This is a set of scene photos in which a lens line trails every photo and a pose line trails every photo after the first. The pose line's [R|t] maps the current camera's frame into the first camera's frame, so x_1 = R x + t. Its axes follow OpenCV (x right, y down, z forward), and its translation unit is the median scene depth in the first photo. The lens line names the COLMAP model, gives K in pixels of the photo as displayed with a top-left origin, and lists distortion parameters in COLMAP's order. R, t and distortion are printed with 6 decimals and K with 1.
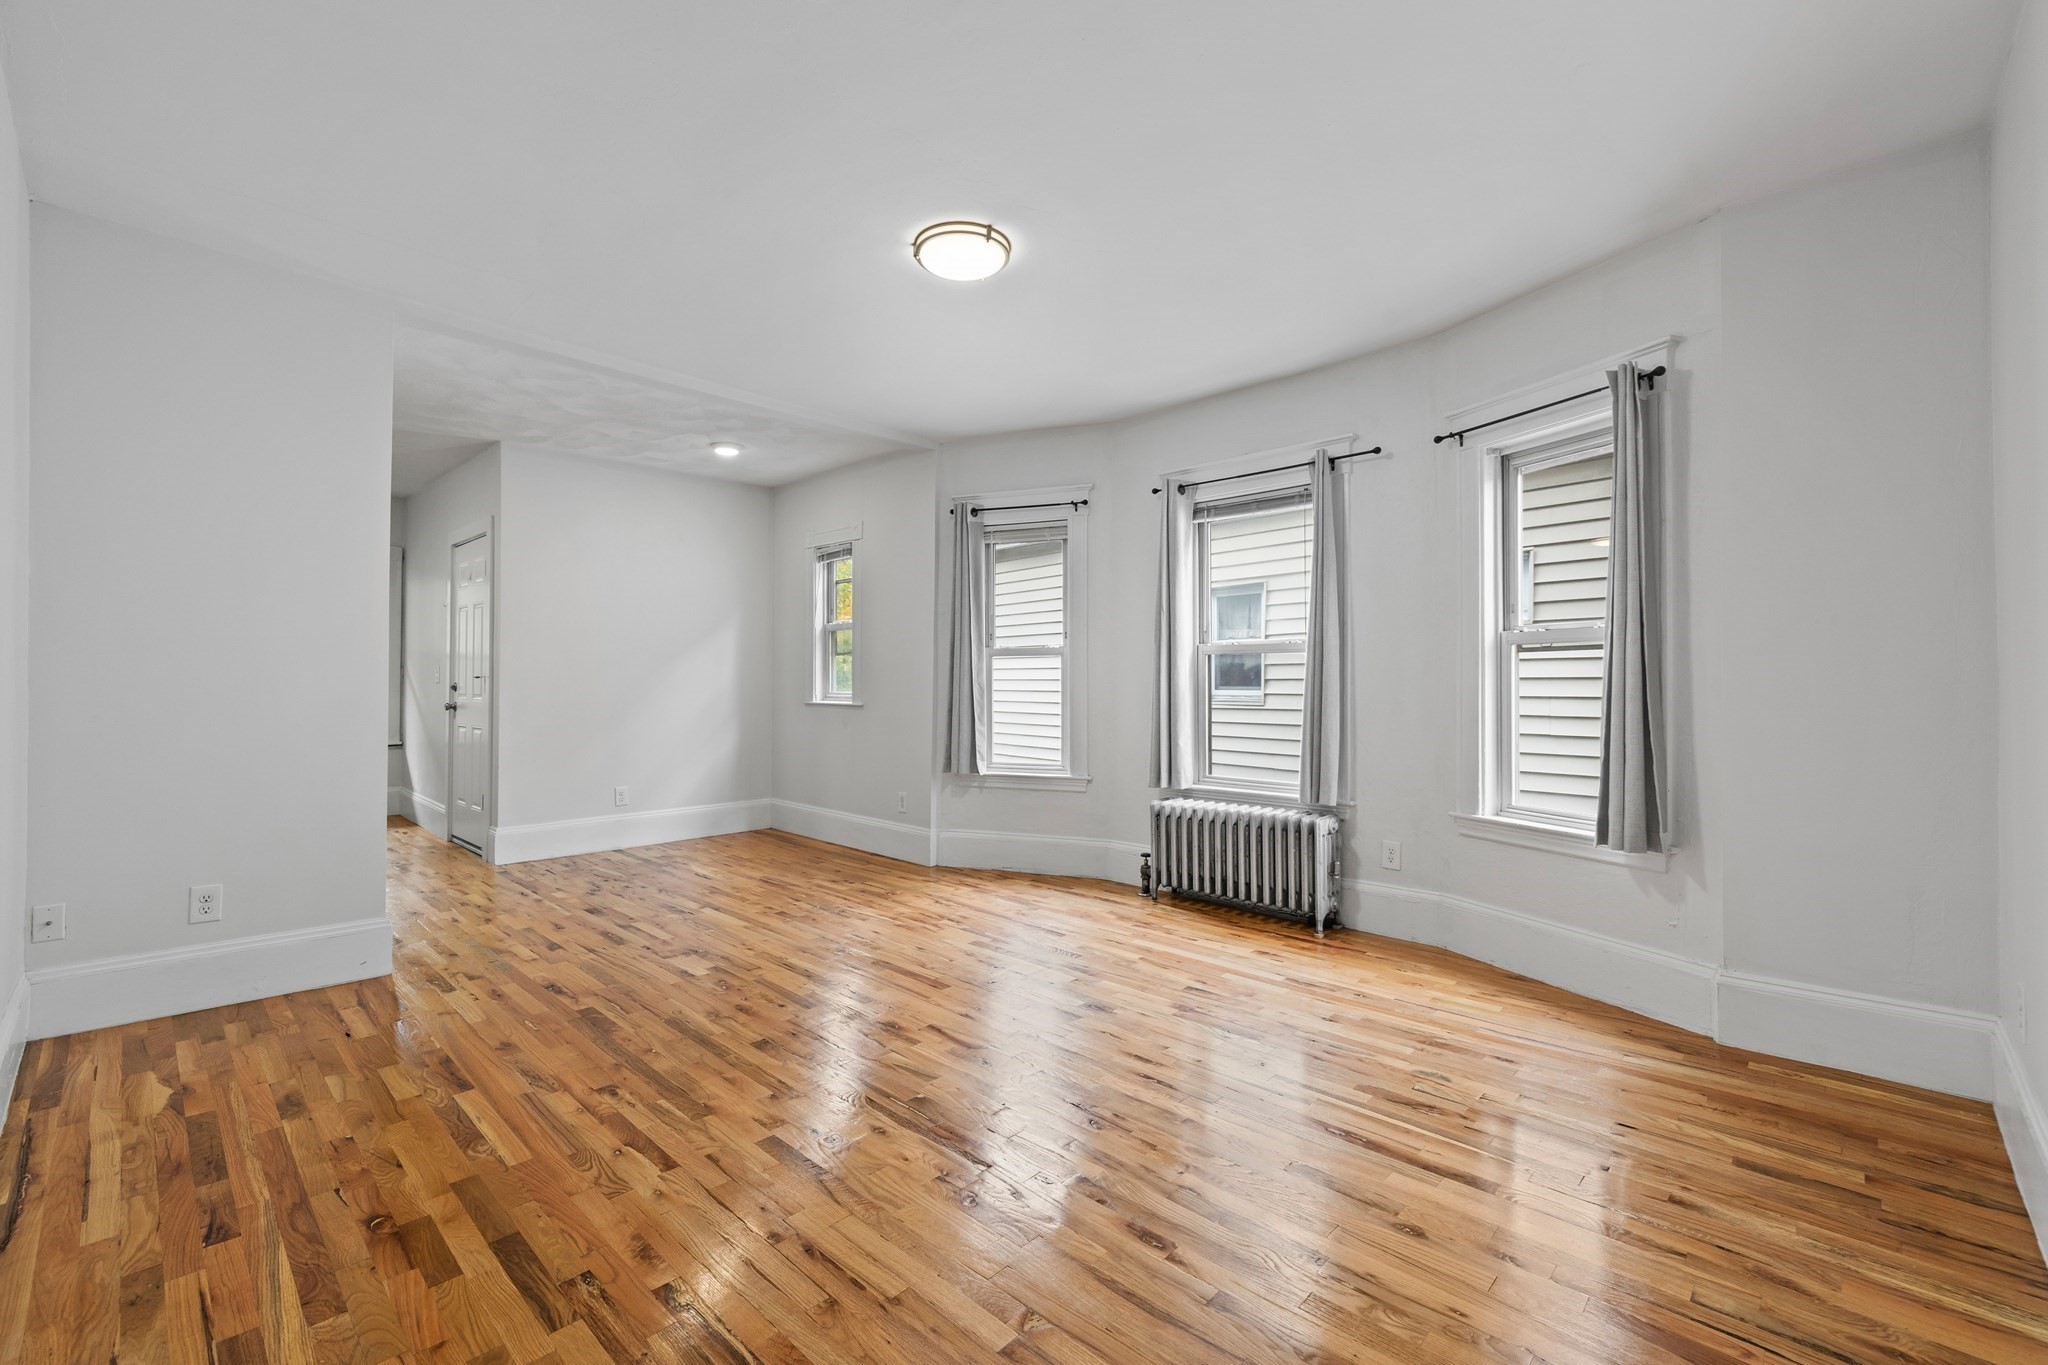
lens RADIAL K [[865.6, 0, 1015.0], [0, 865.6, 681.3], [0, 0, 1]] dist [-0.000072, 0.000673]
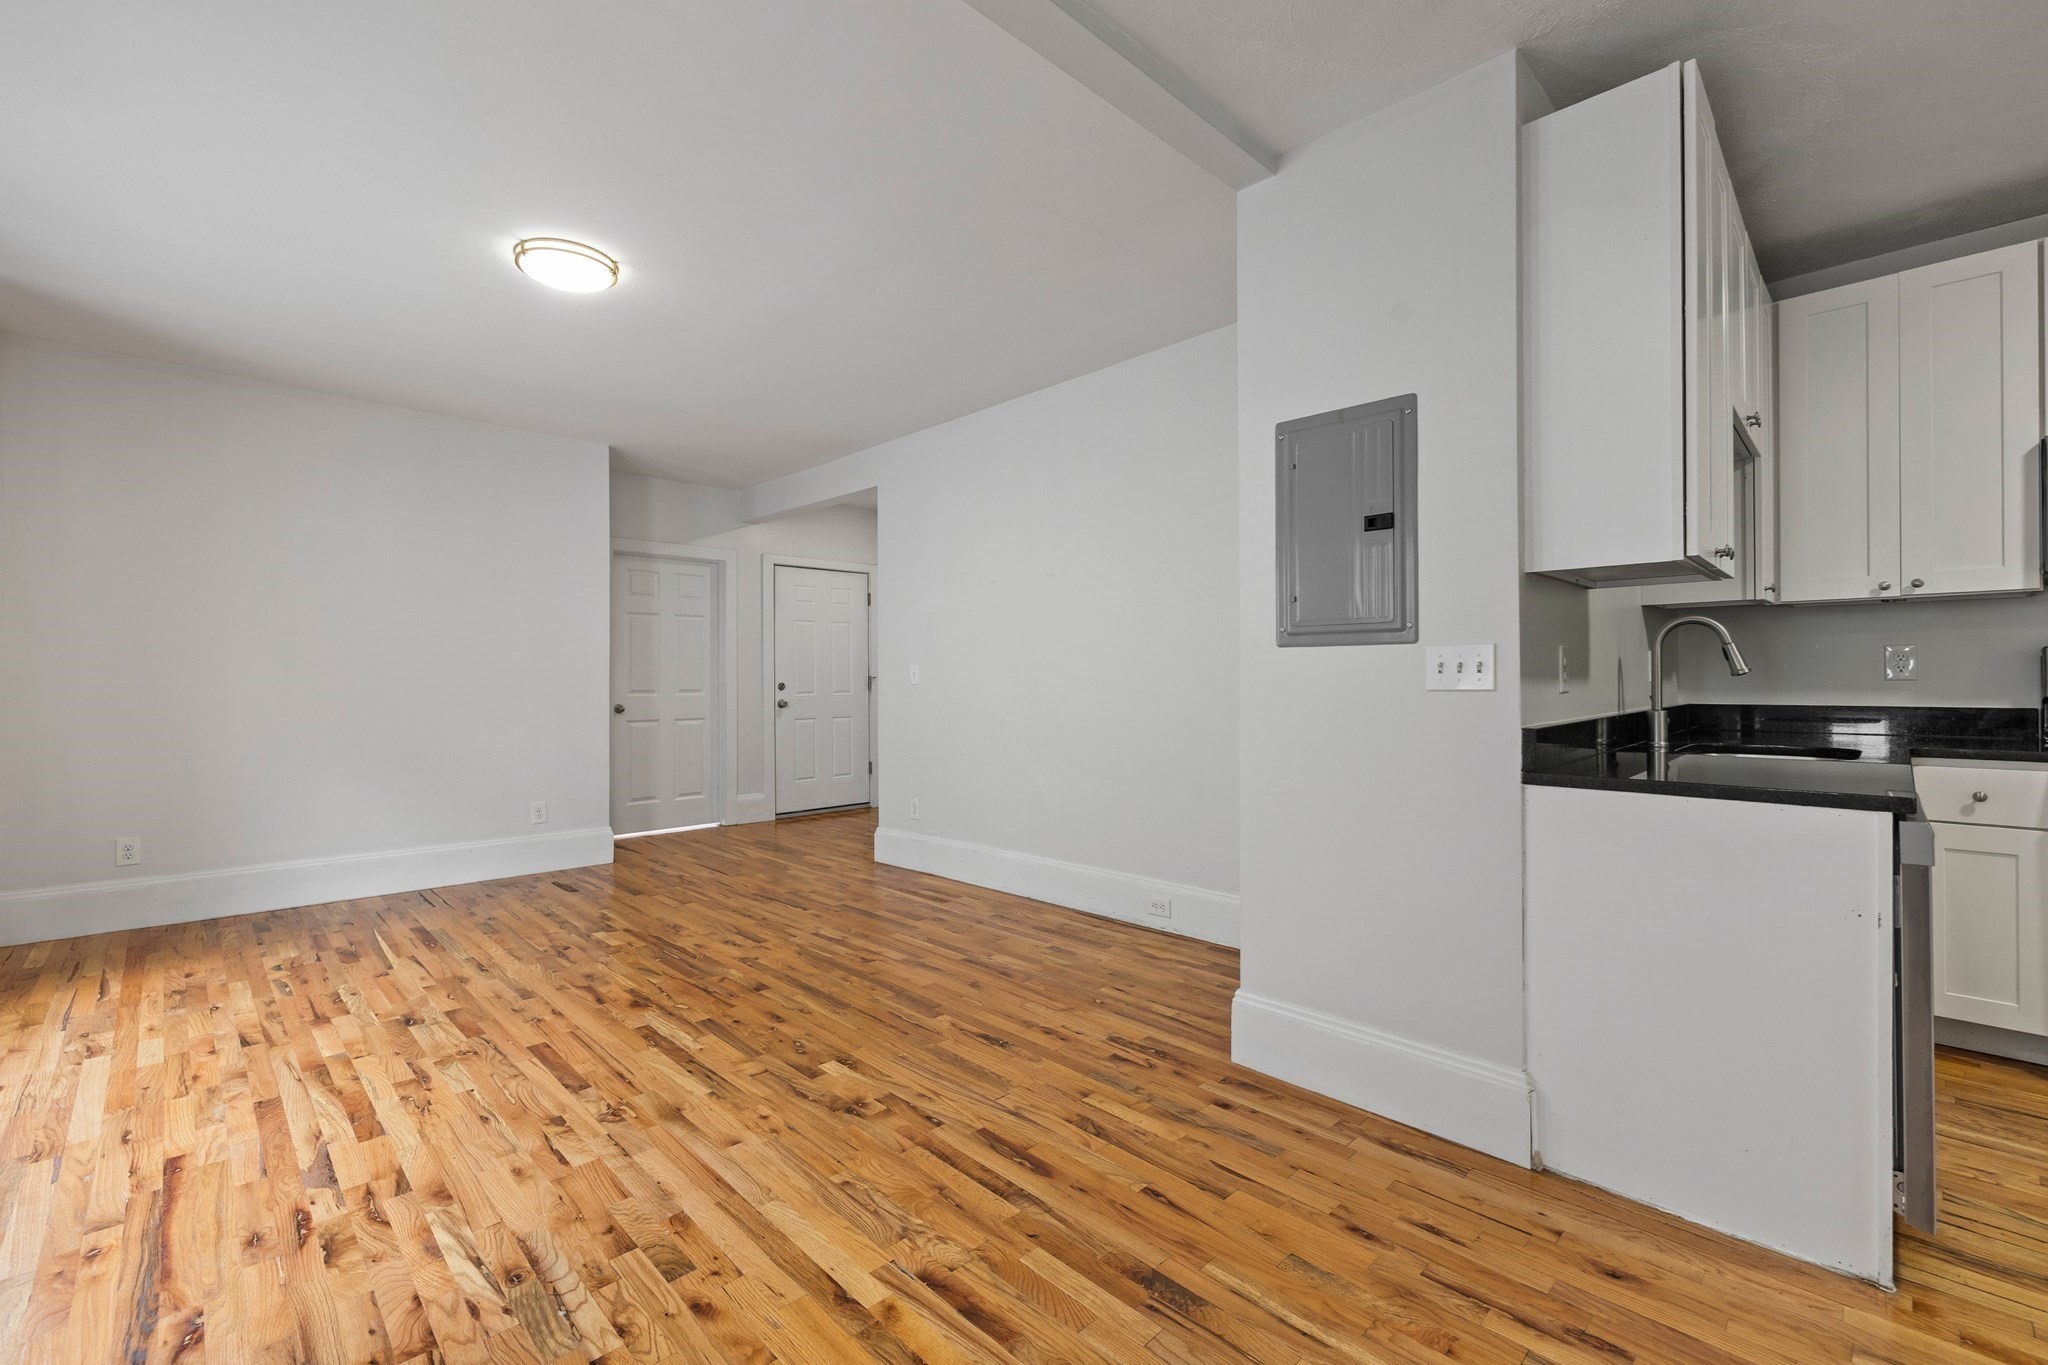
lens RADIAL K [[867.9, 0, 1037.4], [0, 867.9, 679.4], [0, 0, 1]] dist [-0.002402, 0.000411]
pose [[-0.999870, 0.000459, 0.016087, -0.611578], [0.000376, 0.999987, -0.005158, 0.003075], [-0.016089, -0.005151, -0.999857, 1.934665]]
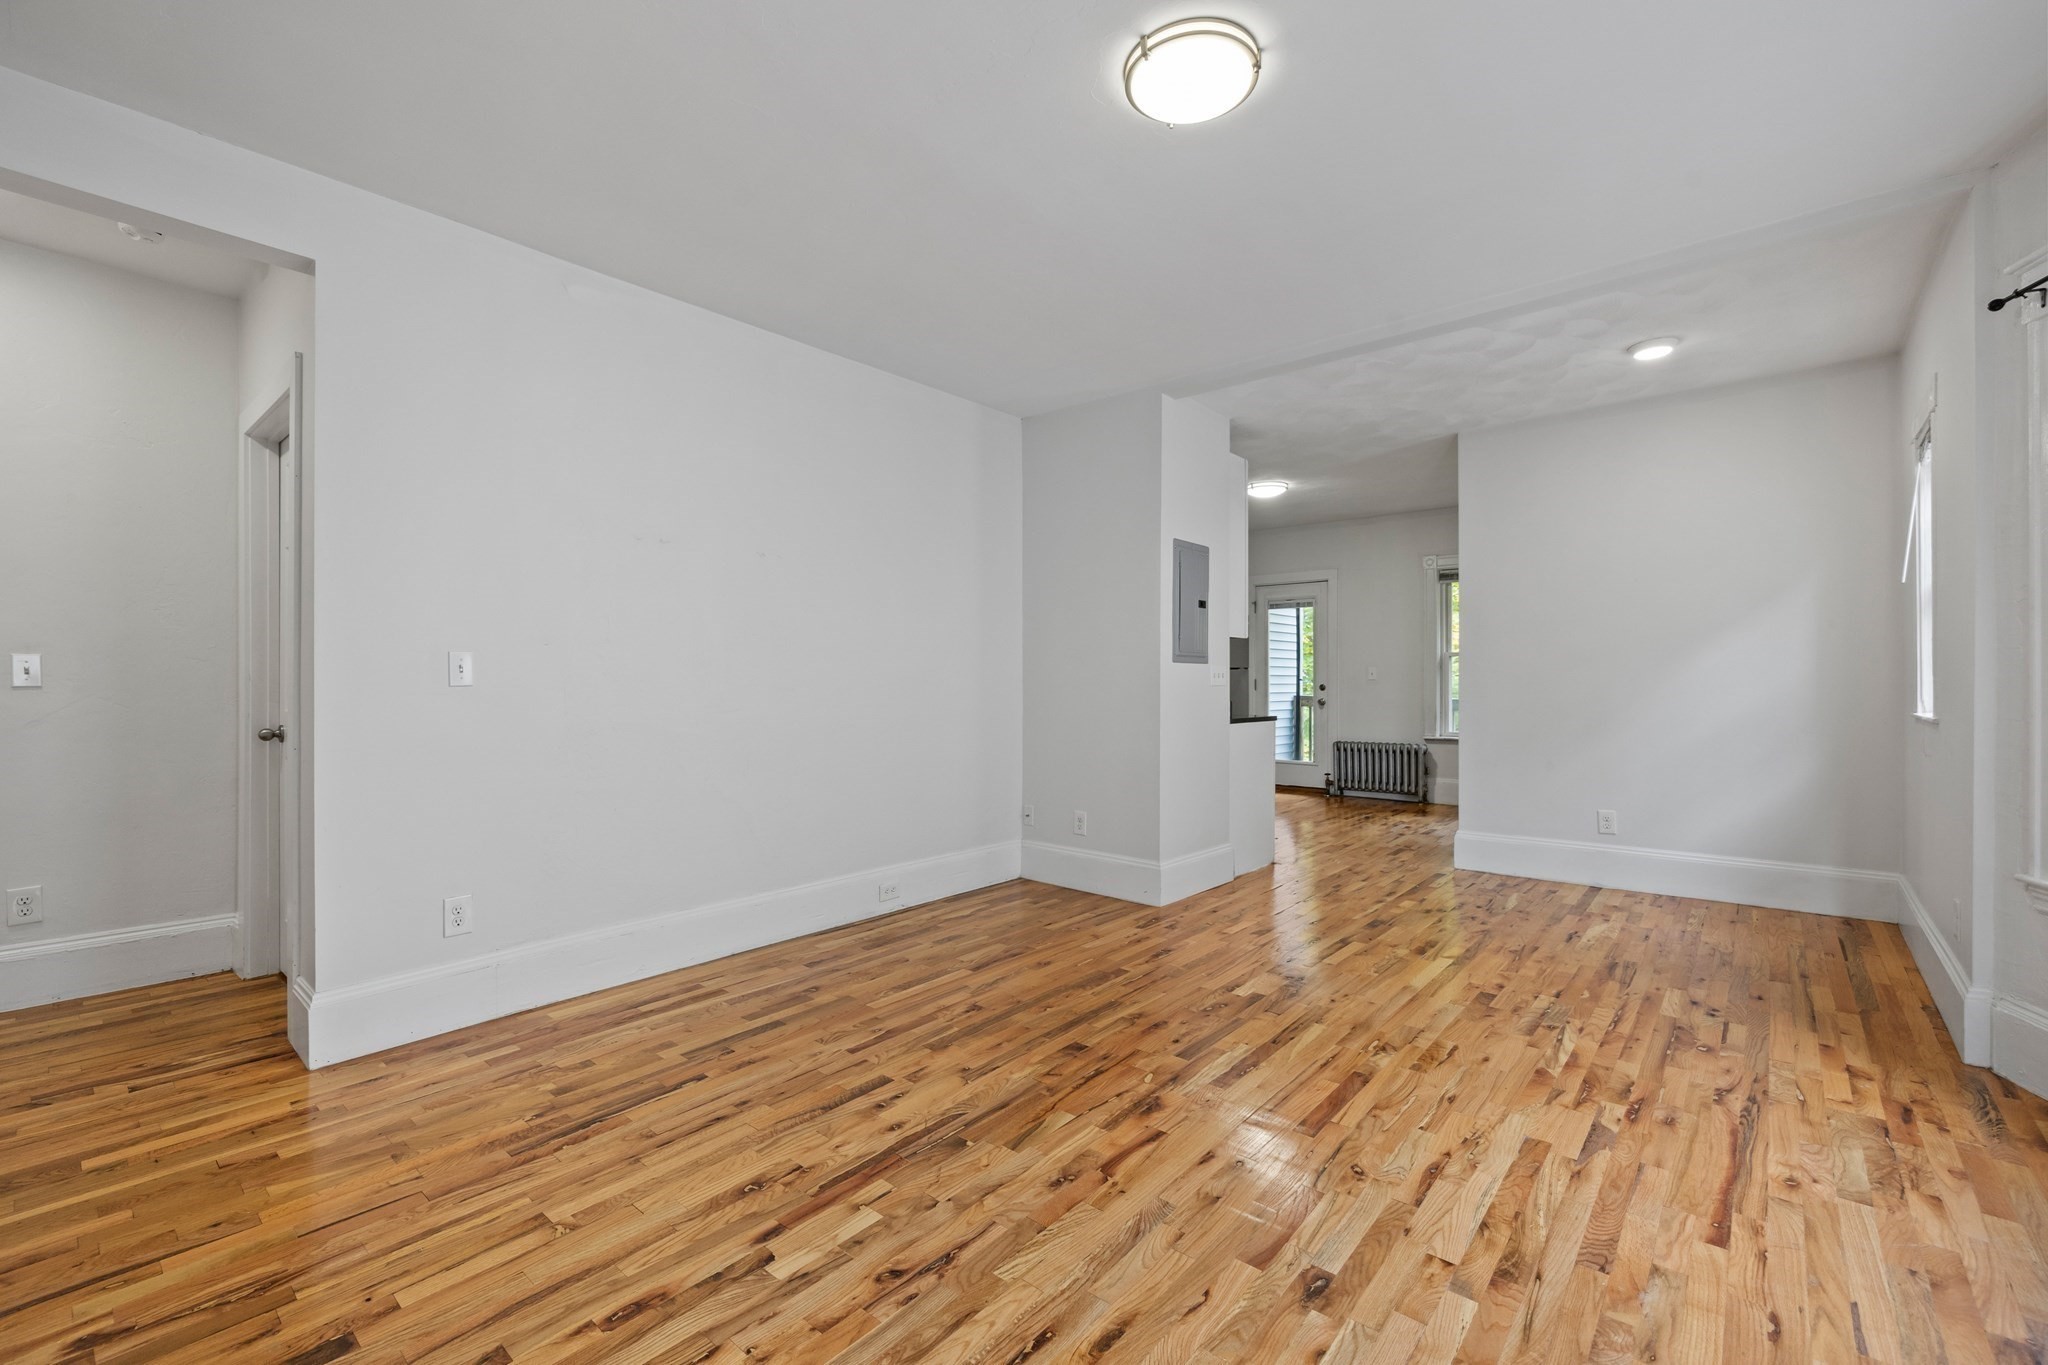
lens RADIAL K [[865.6, 0, 1015.0], [0, 865.6, 681.3], [0, 0, 1]] dist [-0.000072, 0.000673]
pose [[0.053188, -0.002039, -0.998582, 0.616022], [0.004681, 0.999987, -0.001792, 0.001061], [0.998574, -0.004579, 0.053197, 0.779785]]
